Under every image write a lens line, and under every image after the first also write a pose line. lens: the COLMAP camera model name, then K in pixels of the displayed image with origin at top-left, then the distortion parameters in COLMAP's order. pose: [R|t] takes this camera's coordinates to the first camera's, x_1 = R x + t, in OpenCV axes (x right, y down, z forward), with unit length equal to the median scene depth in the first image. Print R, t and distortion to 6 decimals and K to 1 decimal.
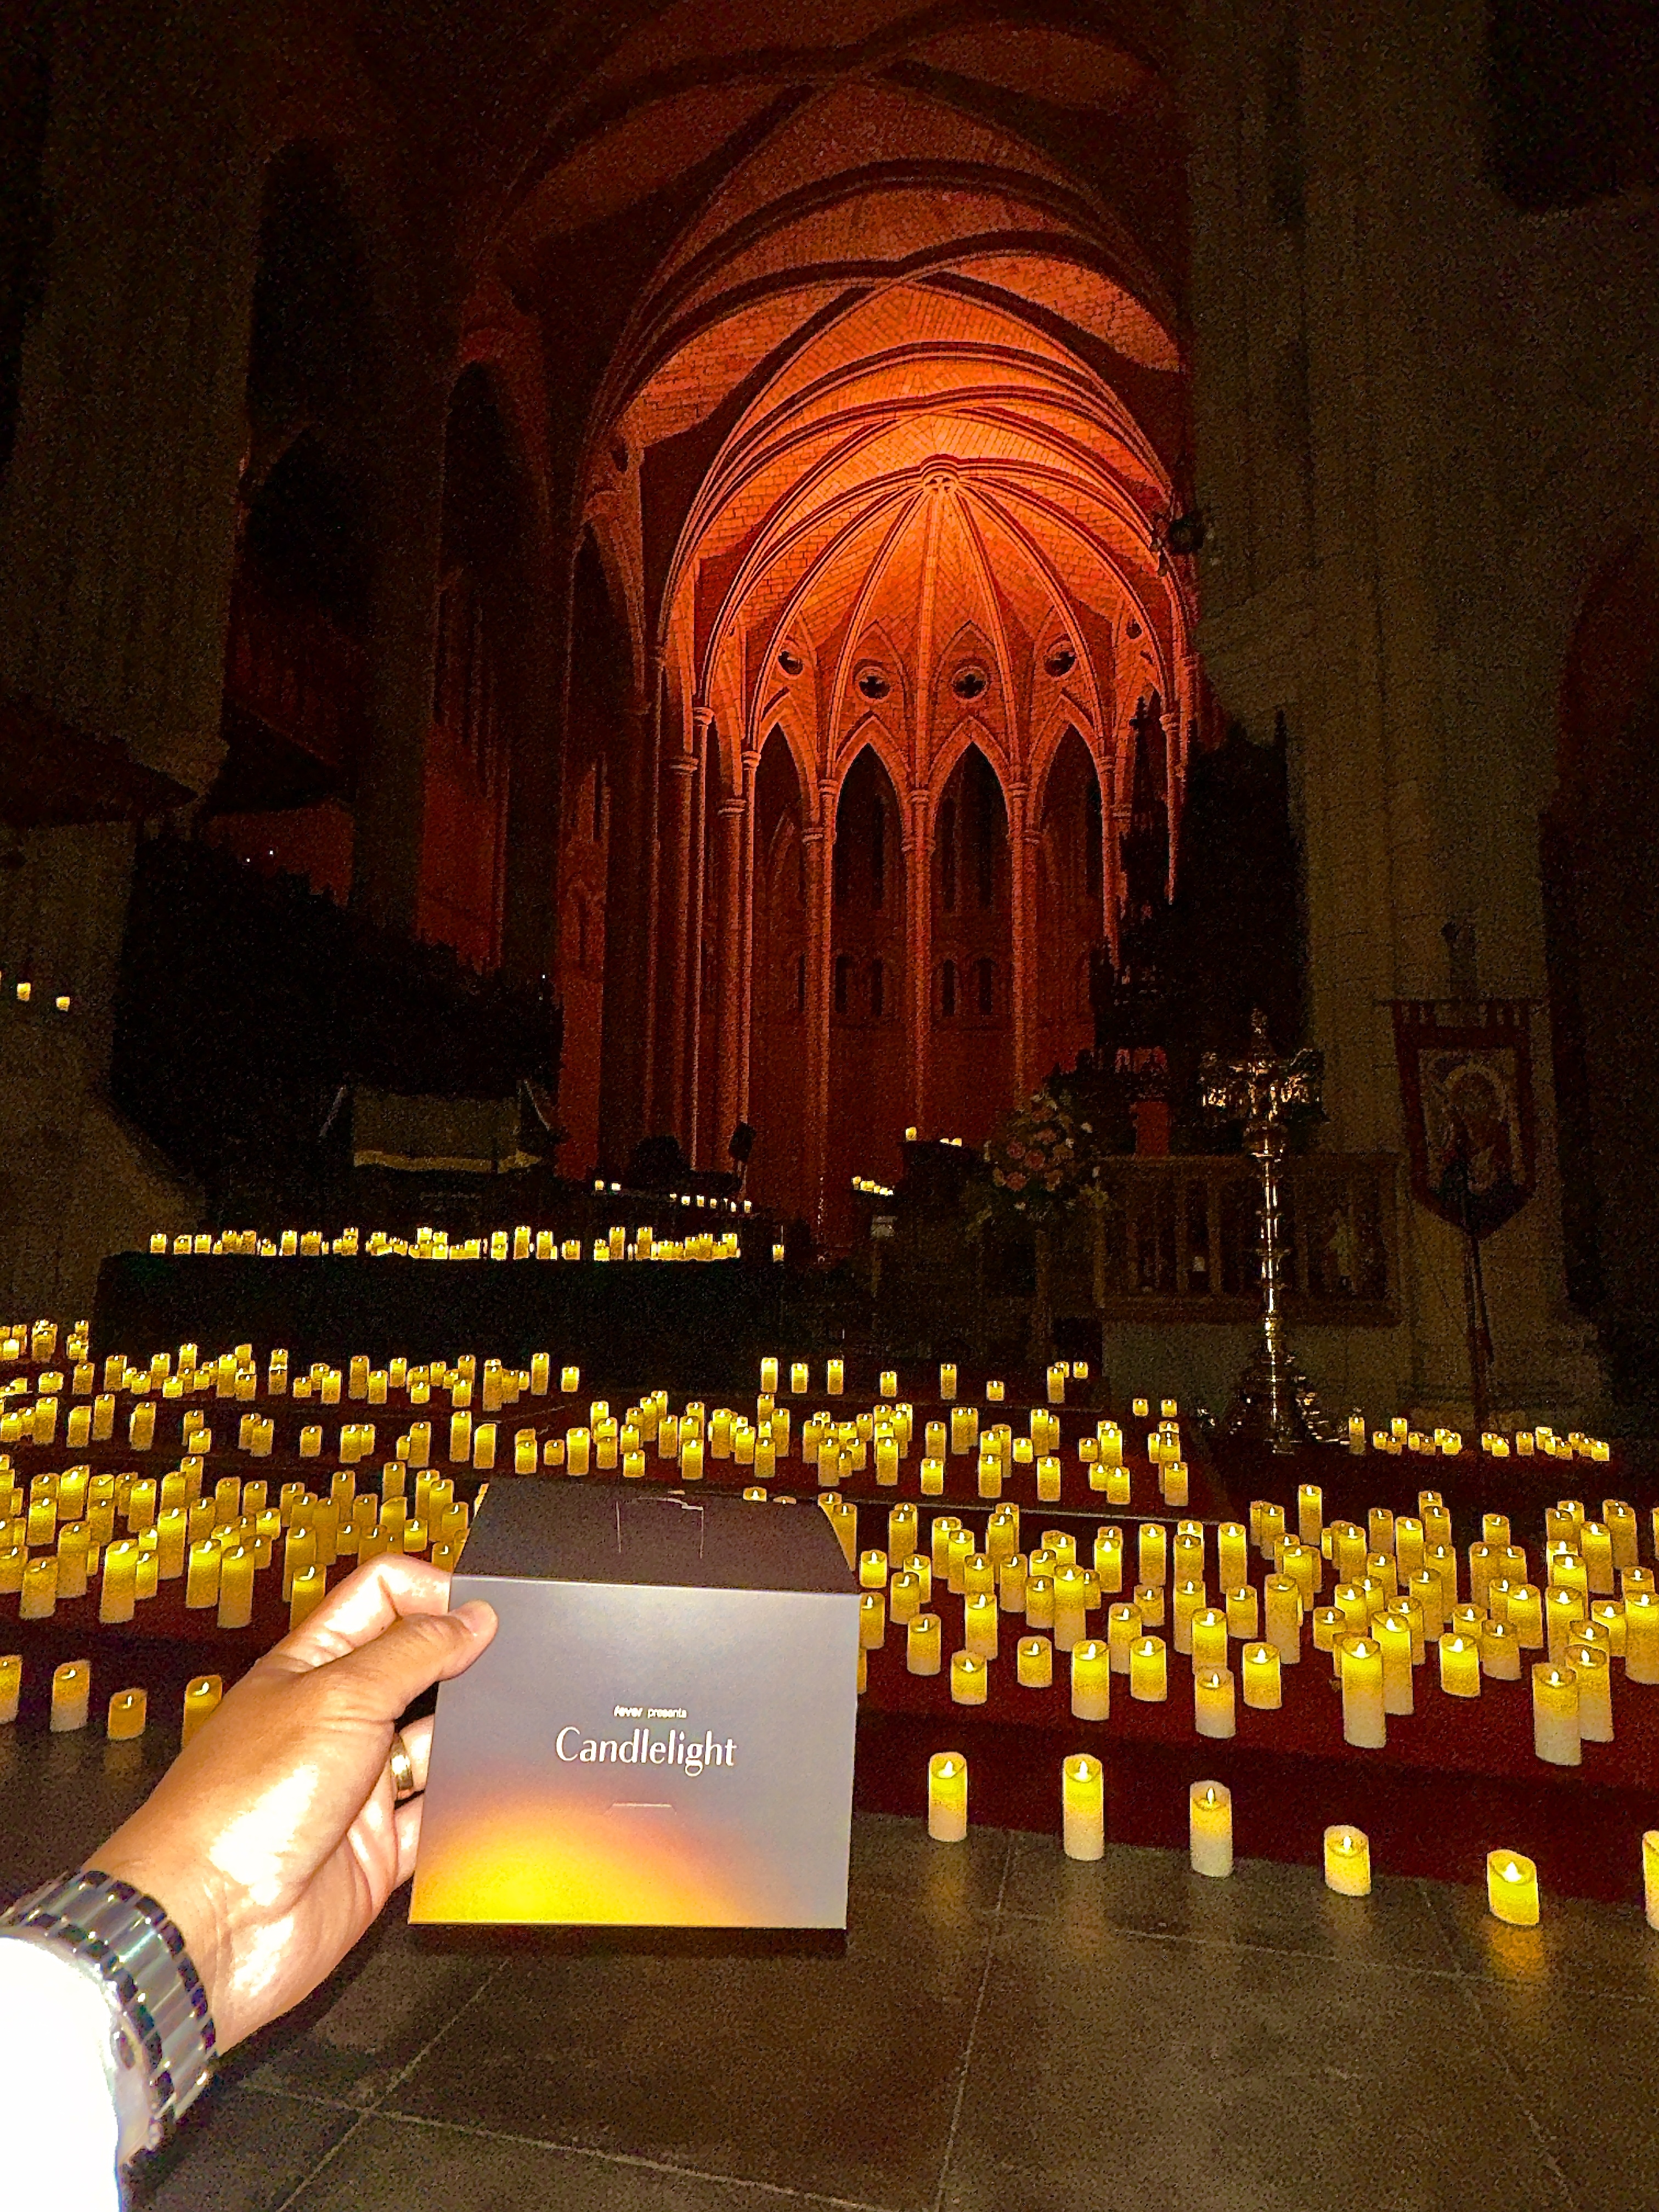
lens RADIAL K [[1218.0, 0, 829.5], [0, 1218.0, 1106.0], [0, 0, 1]] dist [0.006444, 0.001485]
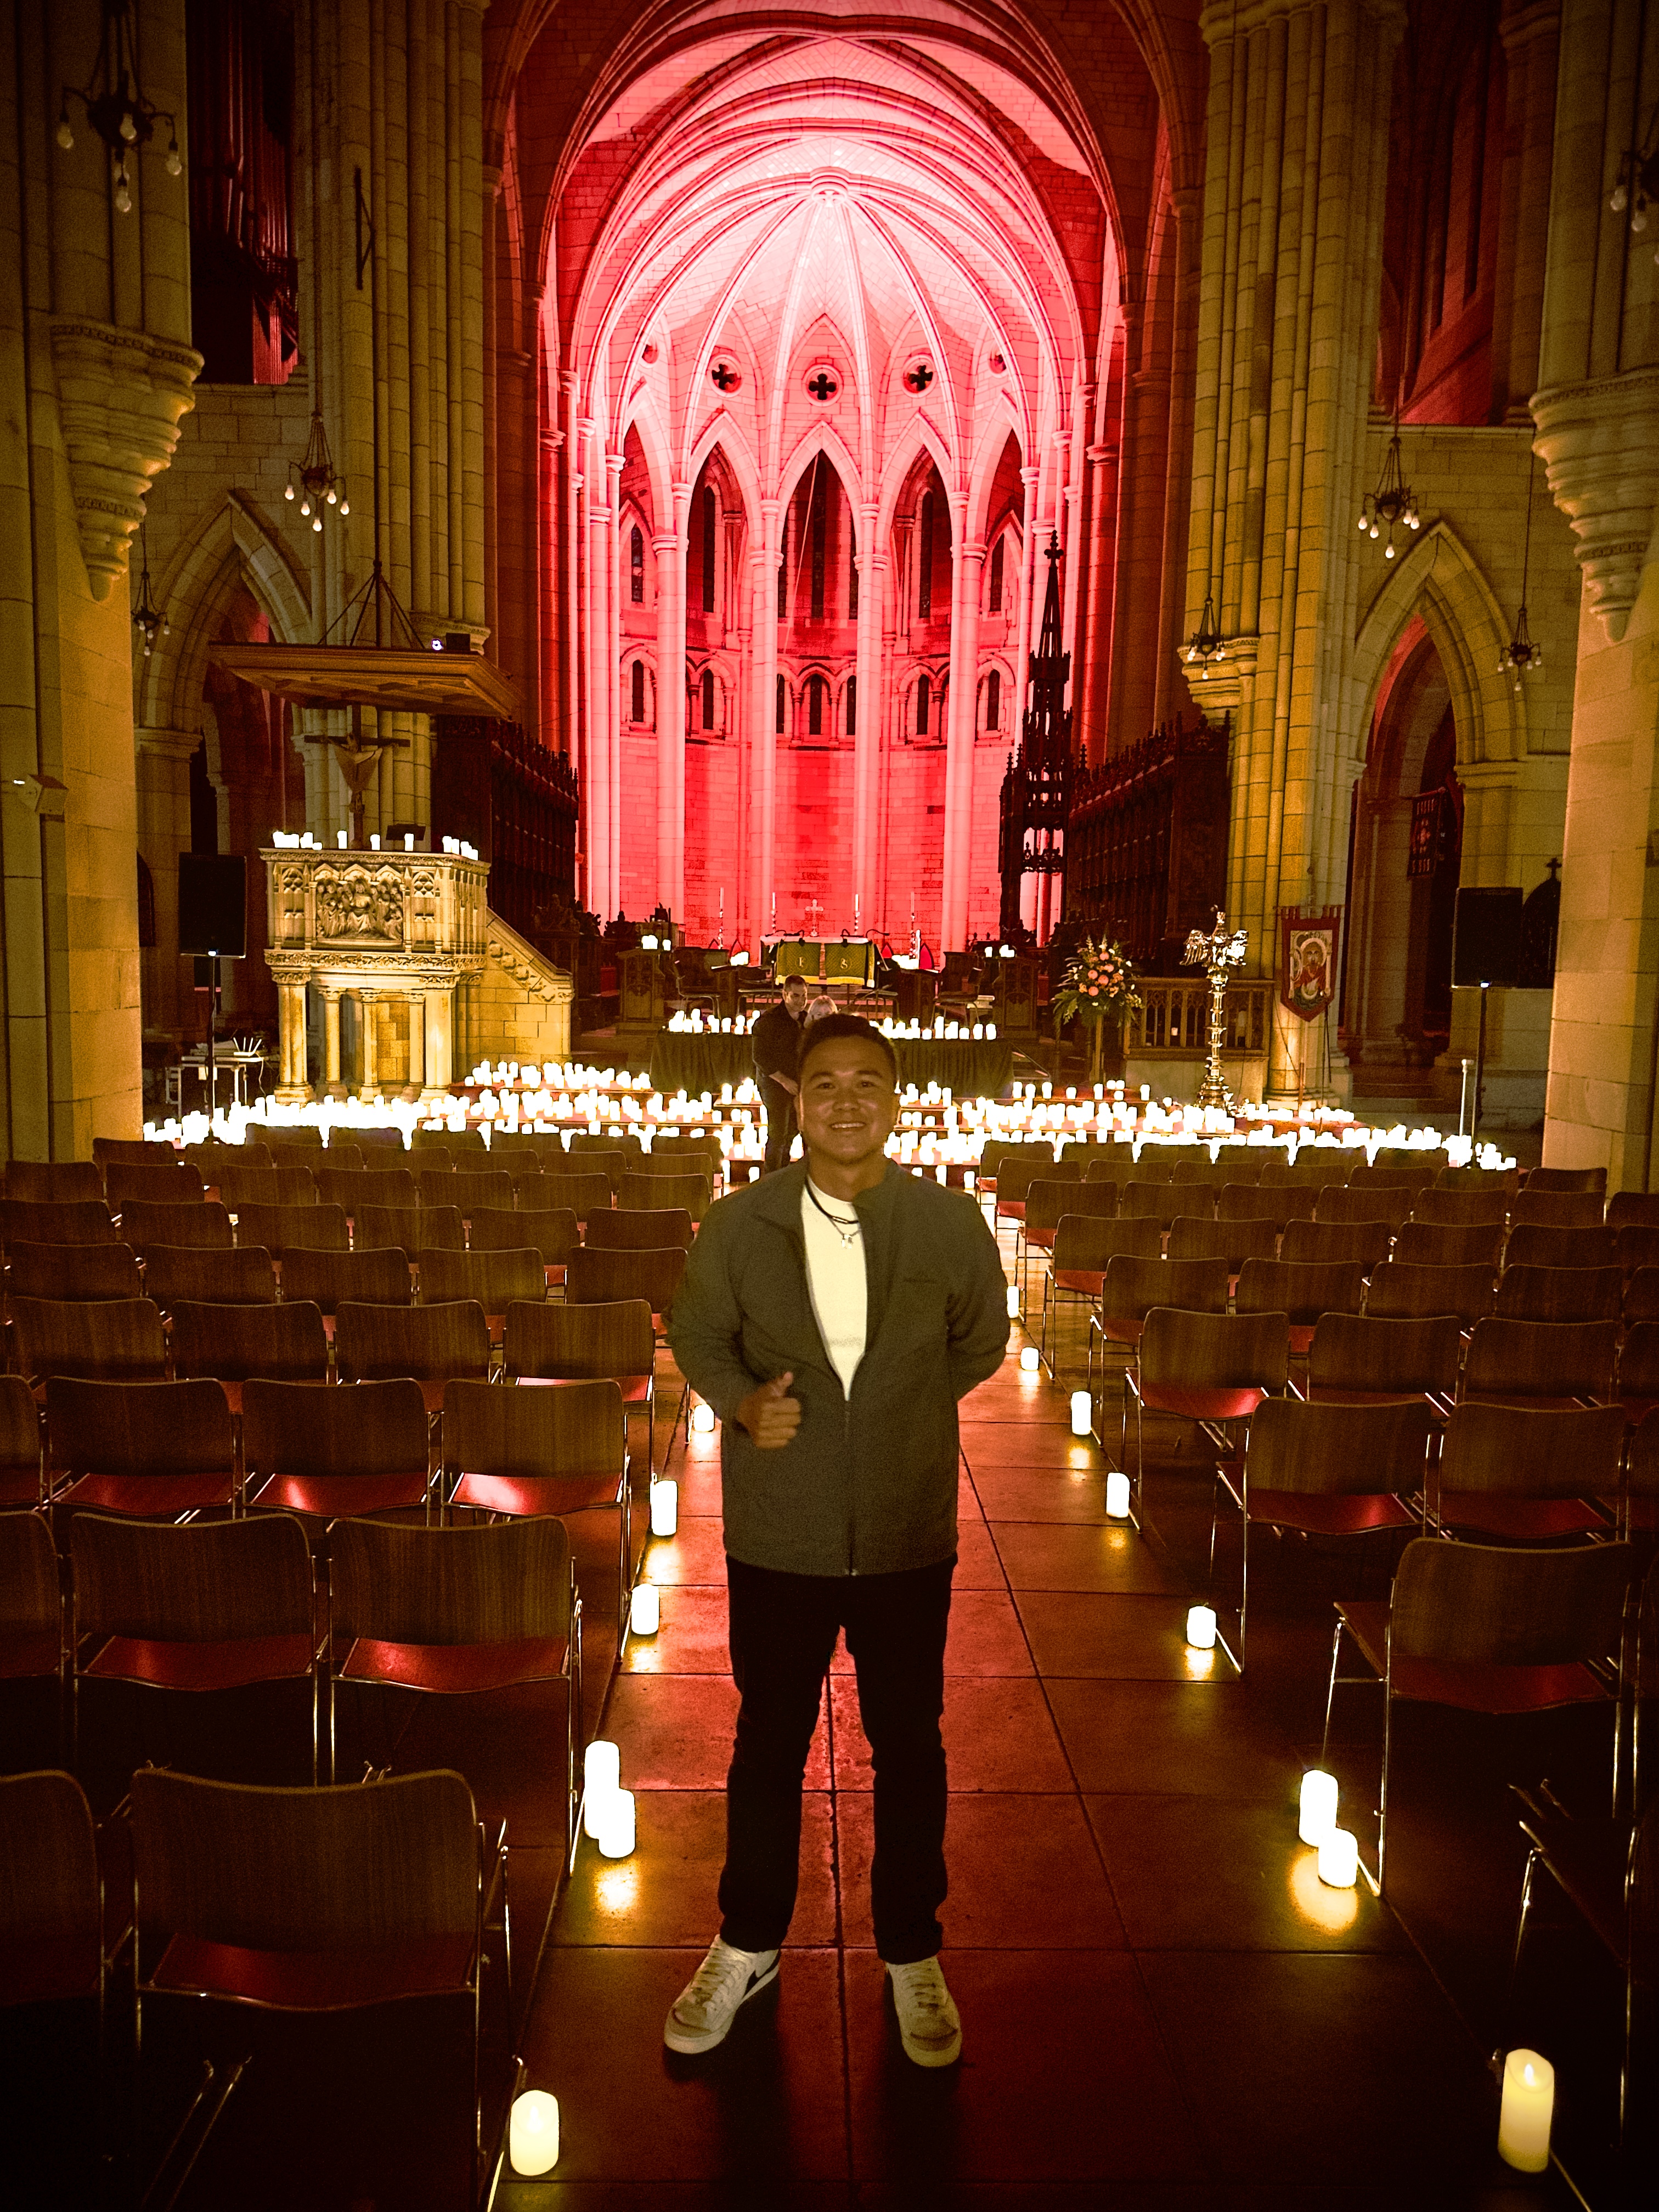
lens RADIAL K [[1541.6, 0, 829.5], [0, 1541.6, 1106.0], [0, 0, 1]] dist [0.145791, -0.269741]
pose [[0.964421, -0.019184, 0.263674, -0.243510], [-0.043047, 0.972658, 0.228217, -0.082020], [-0.260843, -0.231447, 0.937226, -0.335283]]
